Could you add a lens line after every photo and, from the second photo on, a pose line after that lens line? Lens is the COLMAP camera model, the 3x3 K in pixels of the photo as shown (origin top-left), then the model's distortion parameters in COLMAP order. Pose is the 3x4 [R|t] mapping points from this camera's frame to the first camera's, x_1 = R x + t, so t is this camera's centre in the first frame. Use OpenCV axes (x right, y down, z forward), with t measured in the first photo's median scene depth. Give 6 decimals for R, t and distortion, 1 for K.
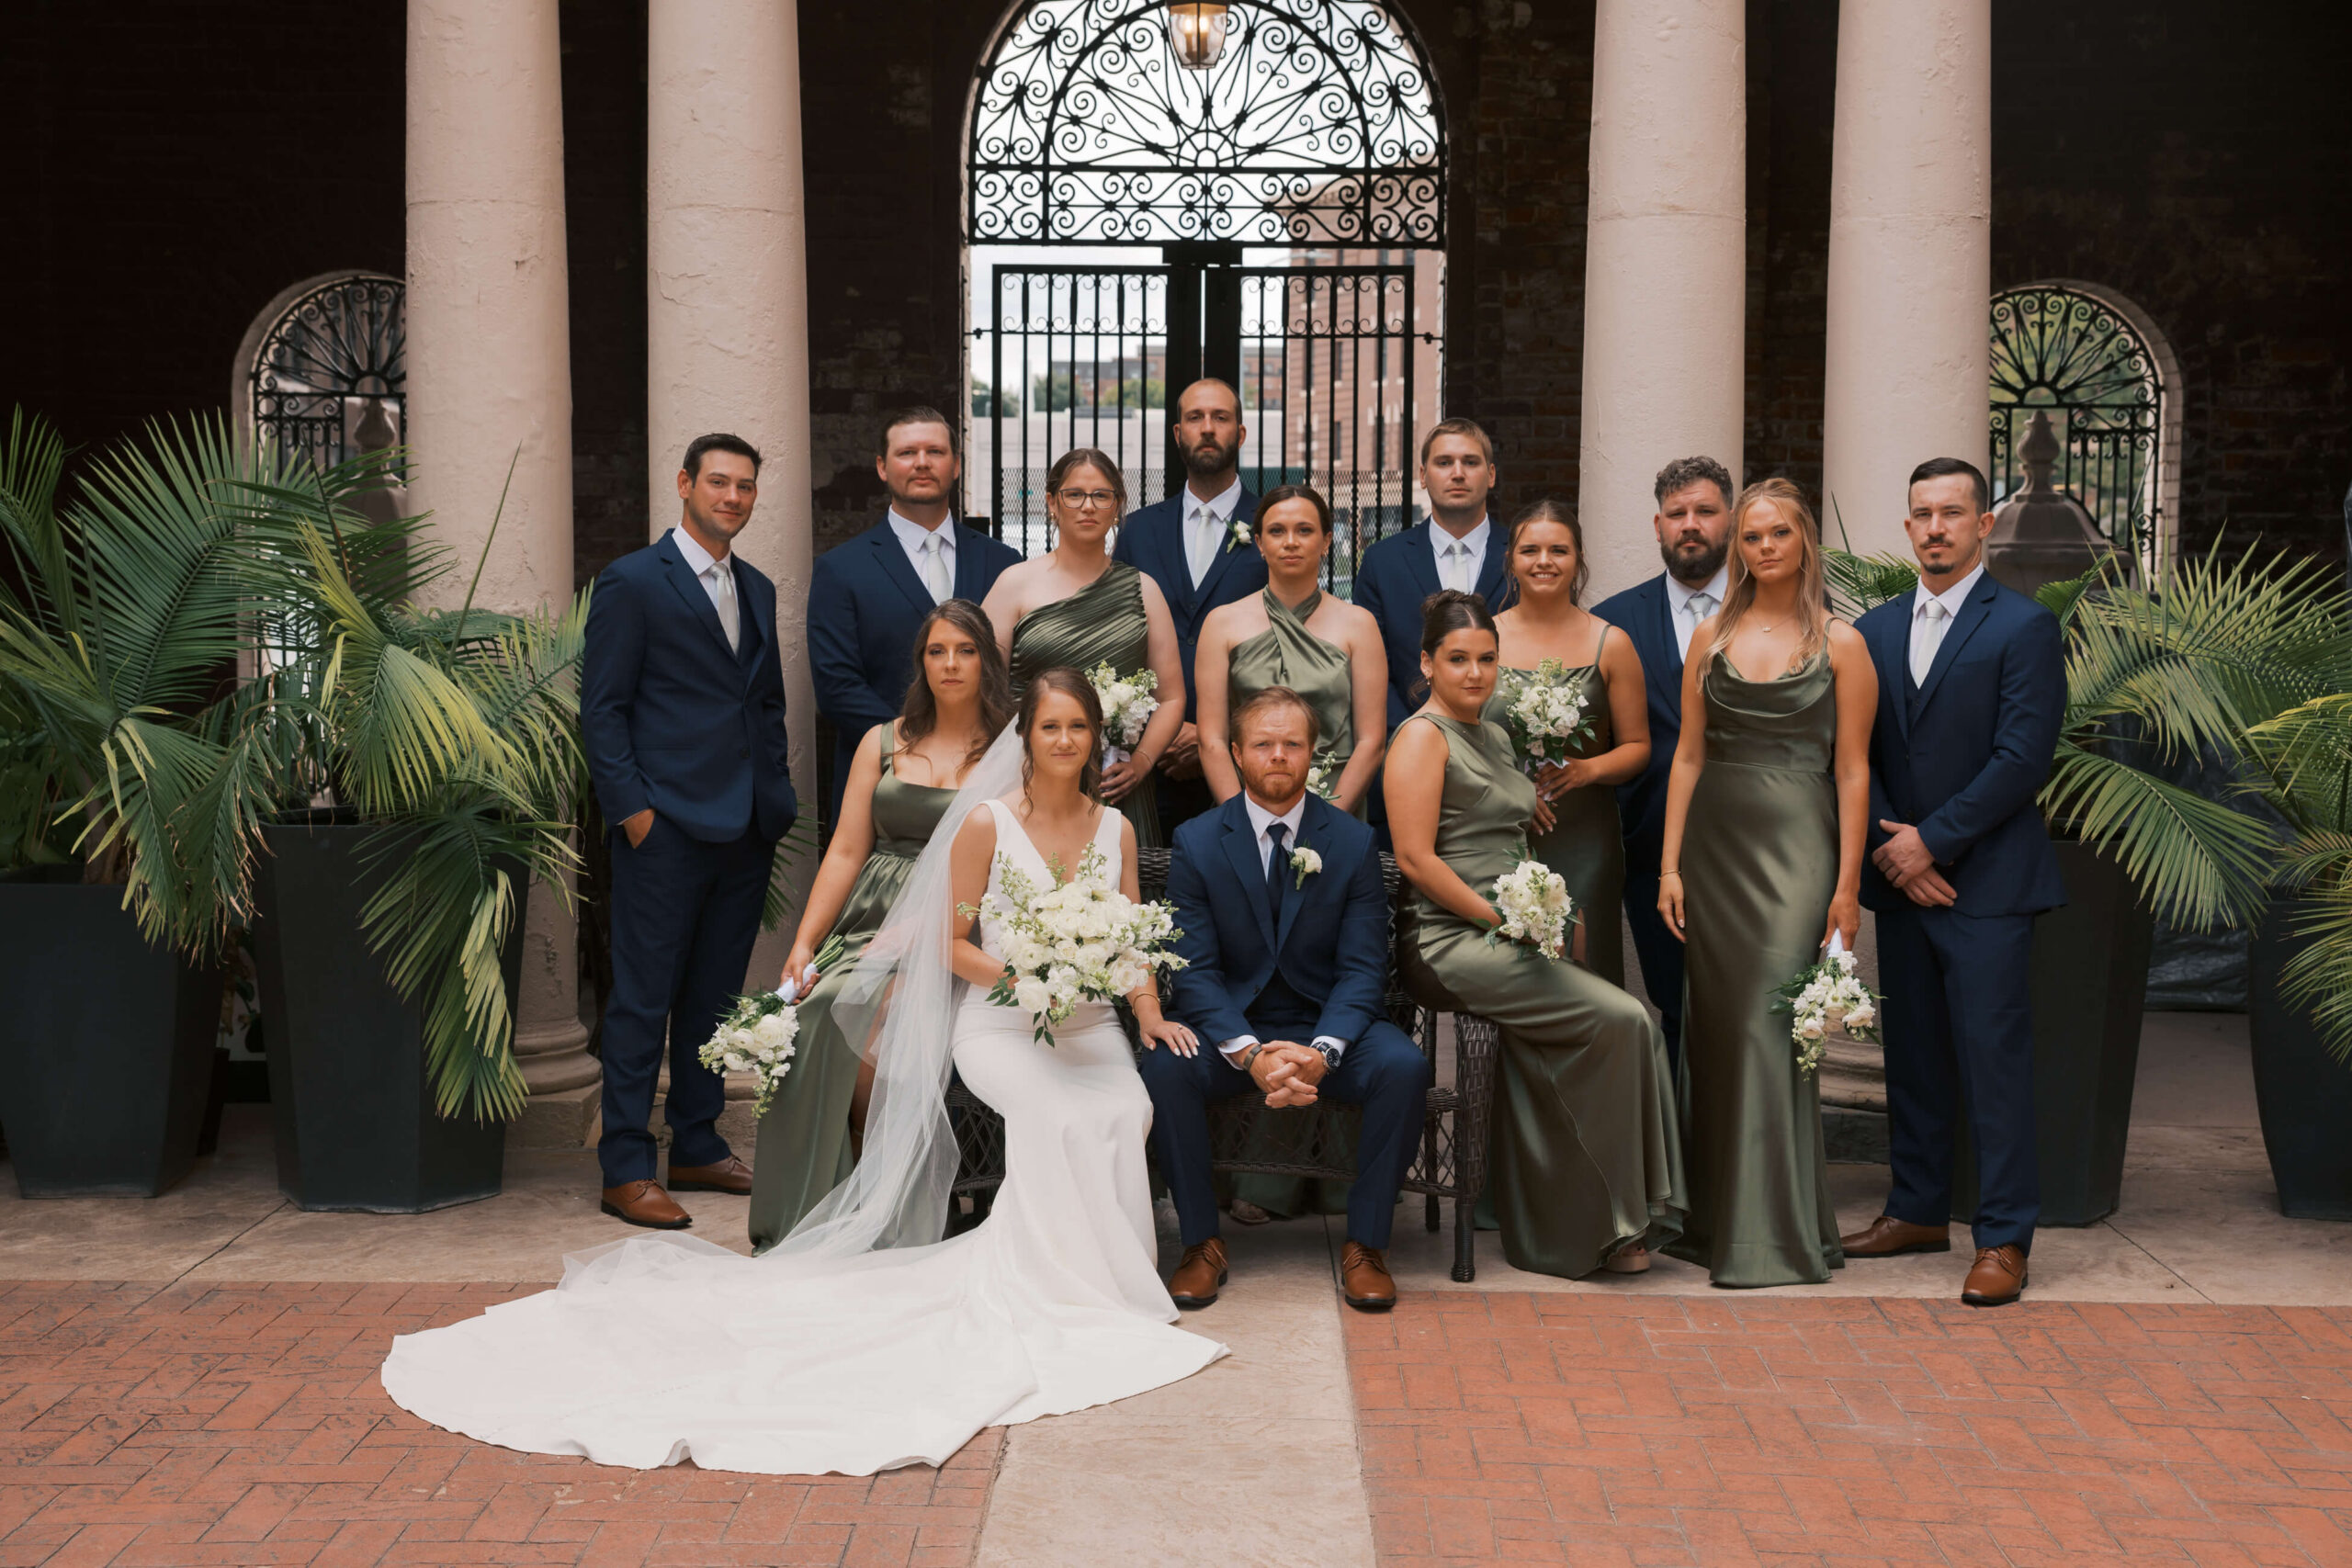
lens RADIAL K [[2899.7, 0, 1176.0], [0, 2899.7, 784.0], [0, 0, 1]] dist [0.058037, 0.042955]
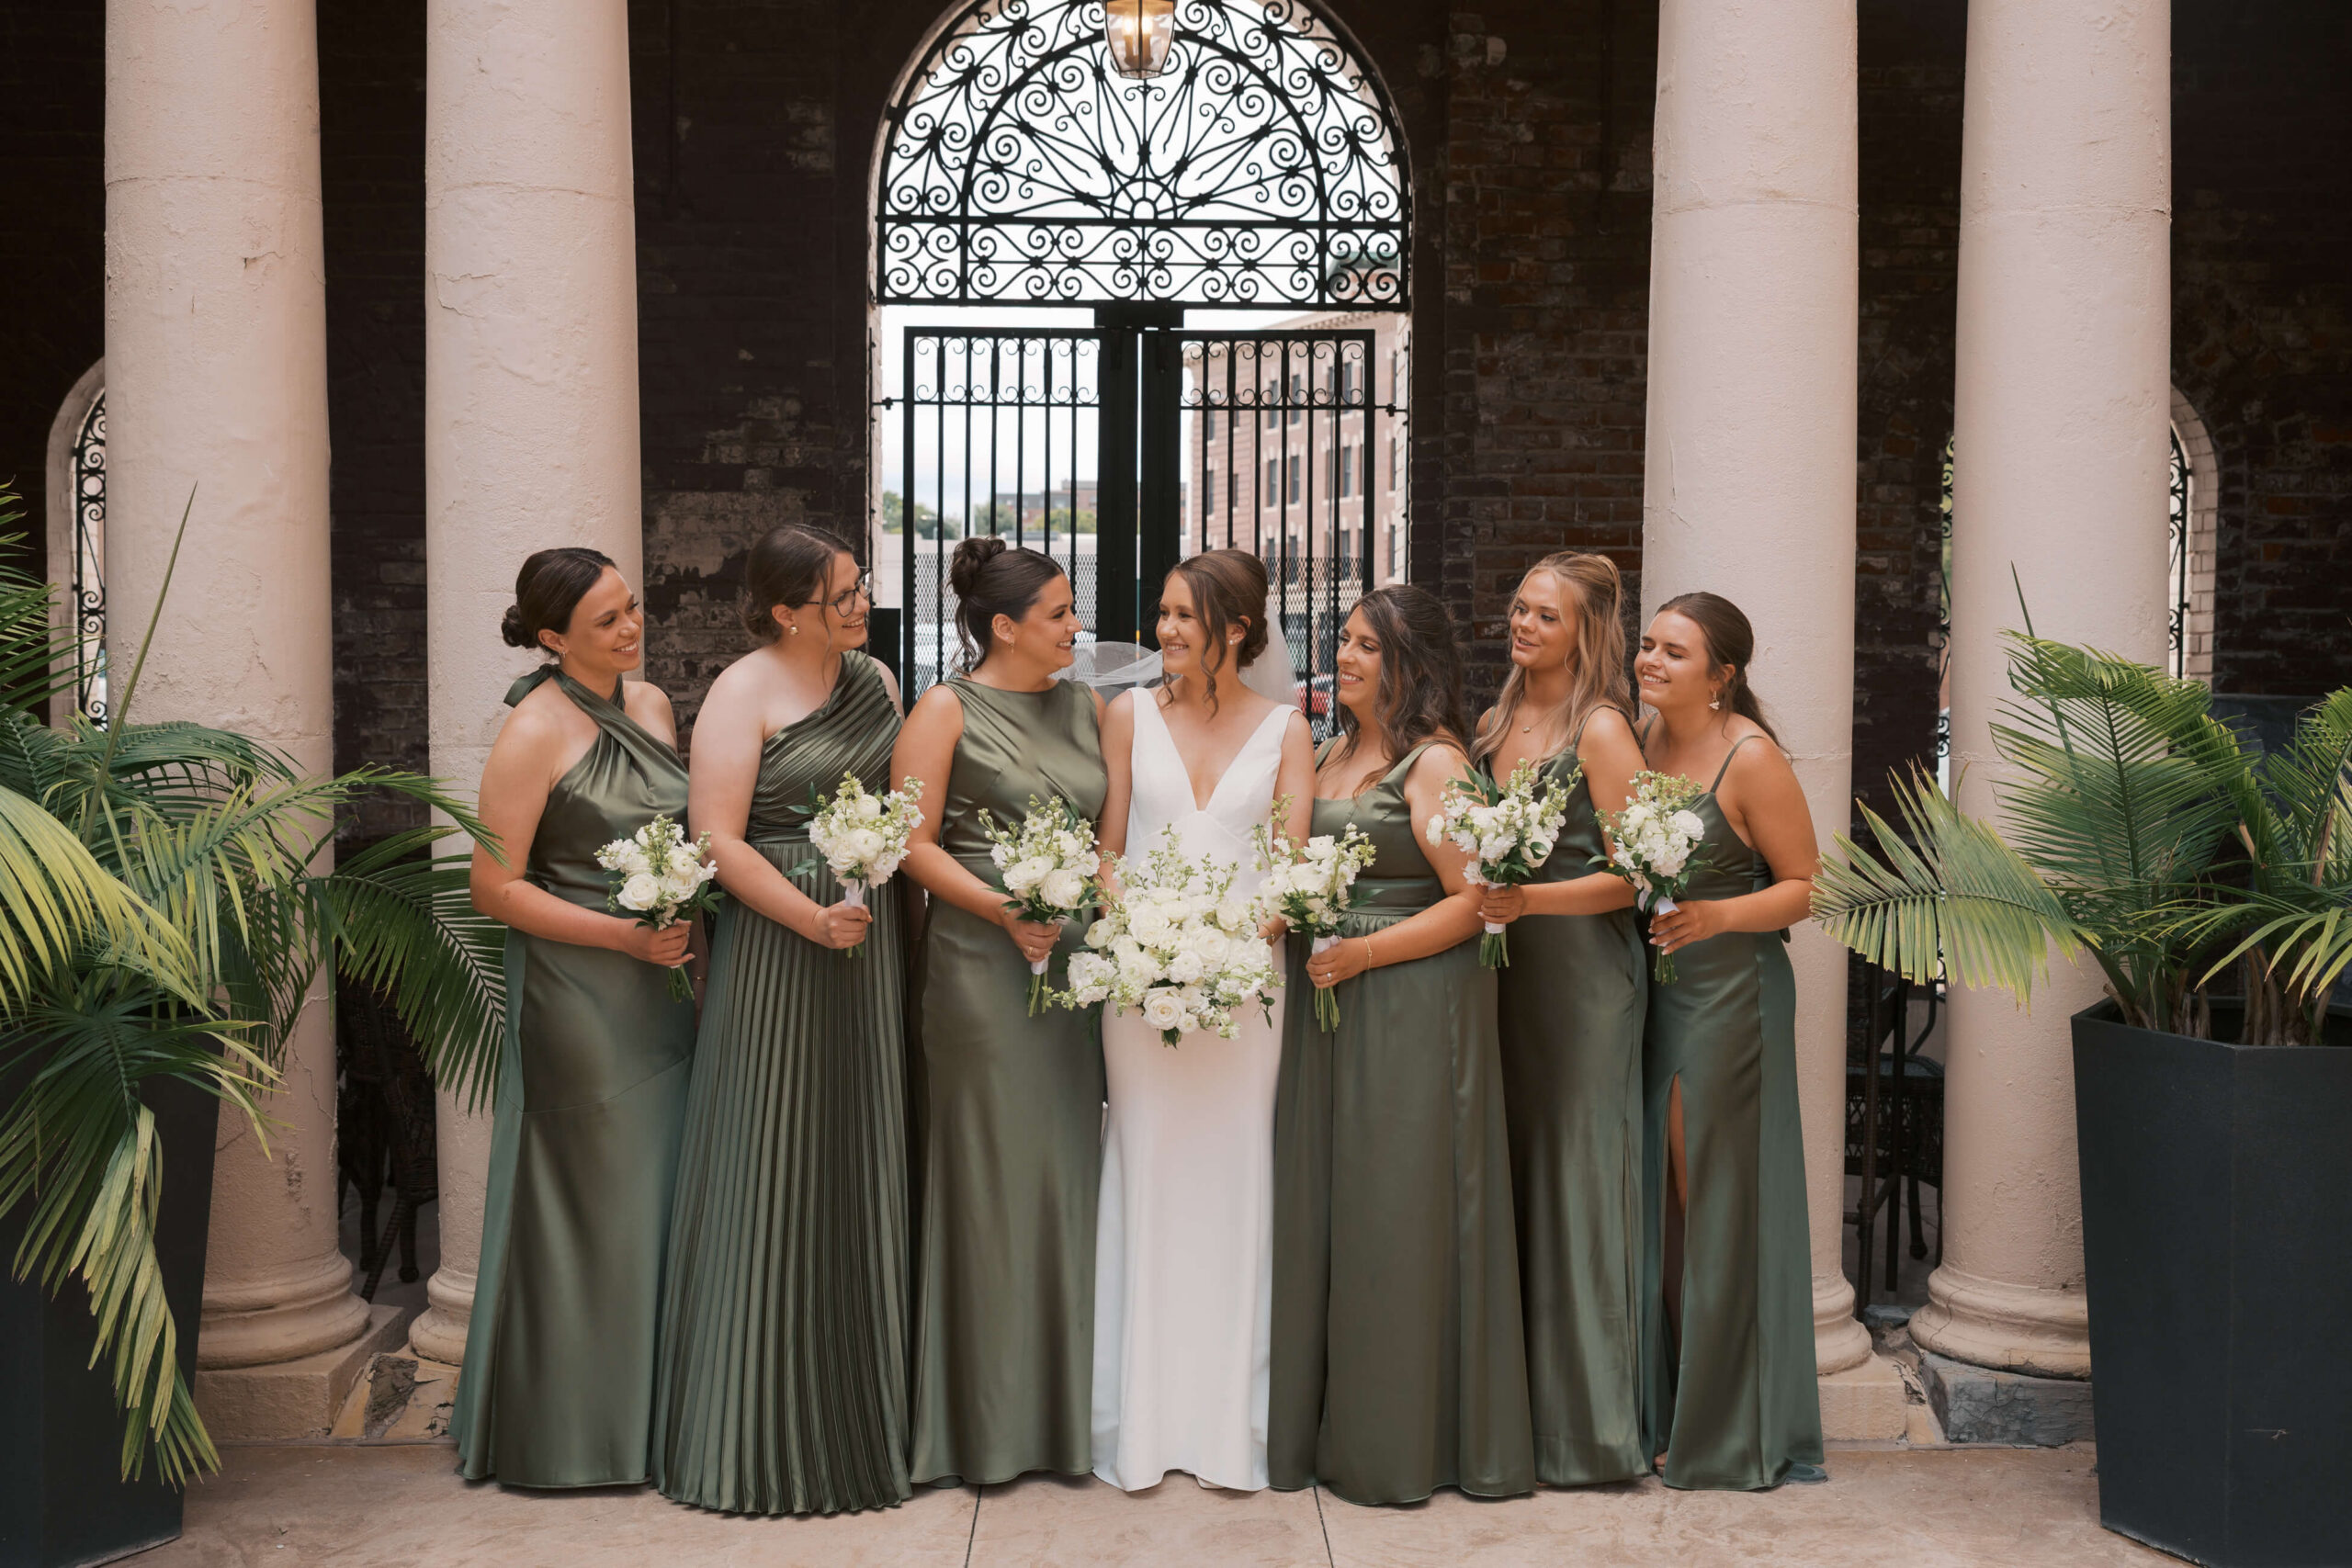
lens RADIAL K [[2514.7, 0, 1176.0], [0, 2514.7, 784.0], [0, 0, 1]] dist [0.001566, 0.002500]
pose [[0.999494, -0.000700, 0.031812, -0.004290], [0.001591, 0.999607, -0.027972, -0.016497], [-0.031780, 0.028008, 0.999102, 0.229892]]
